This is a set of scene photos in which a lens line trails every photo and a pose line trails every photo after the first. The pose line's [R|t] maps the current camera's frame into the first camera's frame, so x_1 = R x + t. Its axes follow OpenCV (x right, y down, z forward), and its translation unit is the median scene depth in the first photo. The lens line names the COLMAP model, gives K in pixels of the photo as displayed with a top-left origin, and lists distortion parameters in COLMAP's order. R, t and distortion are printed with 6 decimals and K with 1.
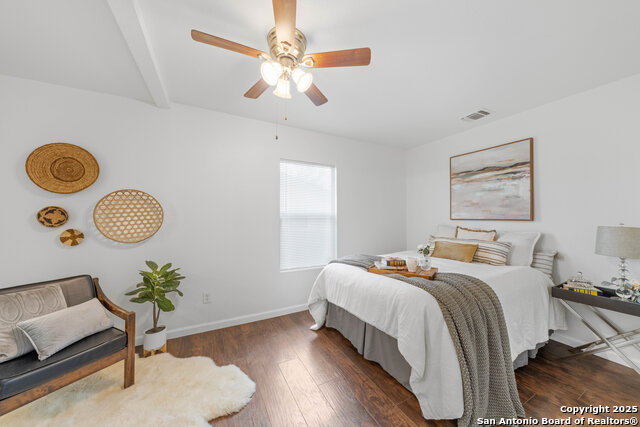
lens RADIAL K [[219.5, 0, 325.2], [0, 219.5, 213.6], [0, 0, 1]] dist [-0.003962, 0.000726]
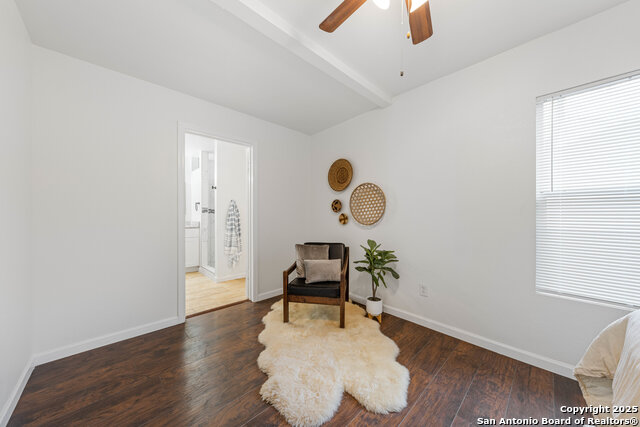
lens RADIAL K [[219.5, 0, 319.8], [0, 219.5, 215.6], [0, 0, 1]] dist [-0.003962, 0.000726]
pose [[0.271055, -0.002202, -0.962561, 0.239430], [0.011316, 0.999936, 0.000899, 0.066834], [0.962497, -0.011136, 0.271062, 0.343807]]
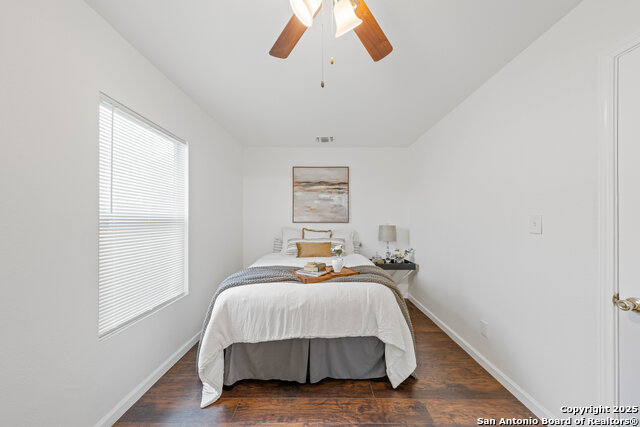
lens RADIAL K [[219.5, 0, 320.4], [0, 219.5, 218.2], [0, 0, 1]] dist [-0.003962, 0.000726]
pose [[0.481091, 0.007043, 0.876642, -0.457318], [-0.013436, 0.999910, -0.000660, 0.005652], [-0.876567, -0.011461, 0.481143, 0.452239]]
